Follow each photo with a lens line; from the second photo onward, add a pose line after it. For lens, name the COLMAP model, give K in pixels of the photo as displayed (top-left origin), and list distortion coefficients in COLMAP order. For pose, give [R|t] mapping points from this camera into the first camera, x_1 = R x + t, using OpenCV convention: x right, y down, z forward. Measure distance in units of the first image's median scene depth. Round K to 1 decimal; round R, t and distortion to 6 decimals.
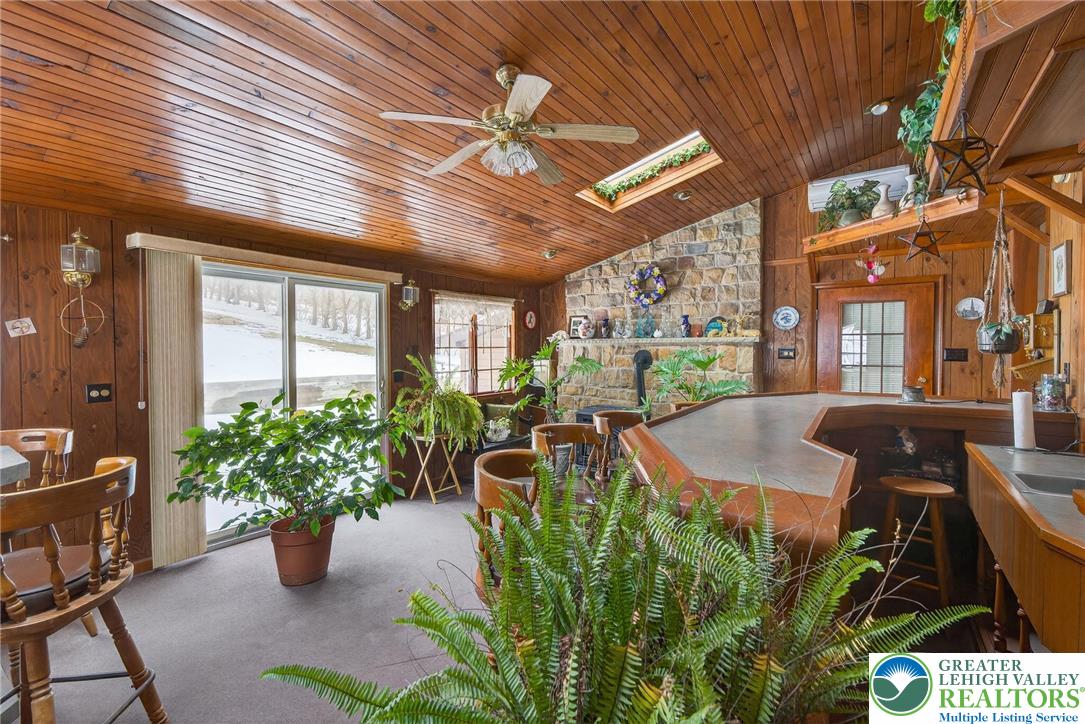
lens RADIAL K [[488.7, 0, 538.7], [0, 488.7, 355.1], [0, 0, 1]] dist [-0.002340, -0.000116]
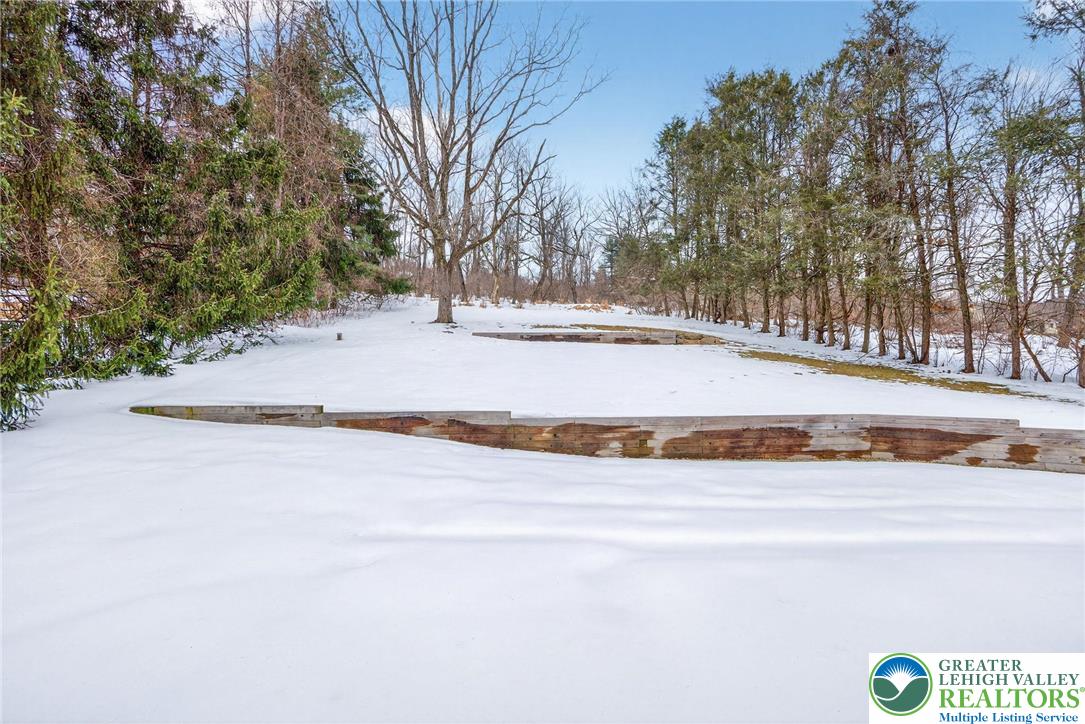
lens RADIAL K [[496.7, 0, 540.7], [0, 496.7, 362.3], [0, 0, 1]] dist [-0.002535, 0.000581]
pose [[0.599090, -0.016652, -0.800509, -0.102236], [-0.003539, 0.999719, -0.023445, -0.008002], [0.800674, 0.016879, 0.598862, 0.253906]]
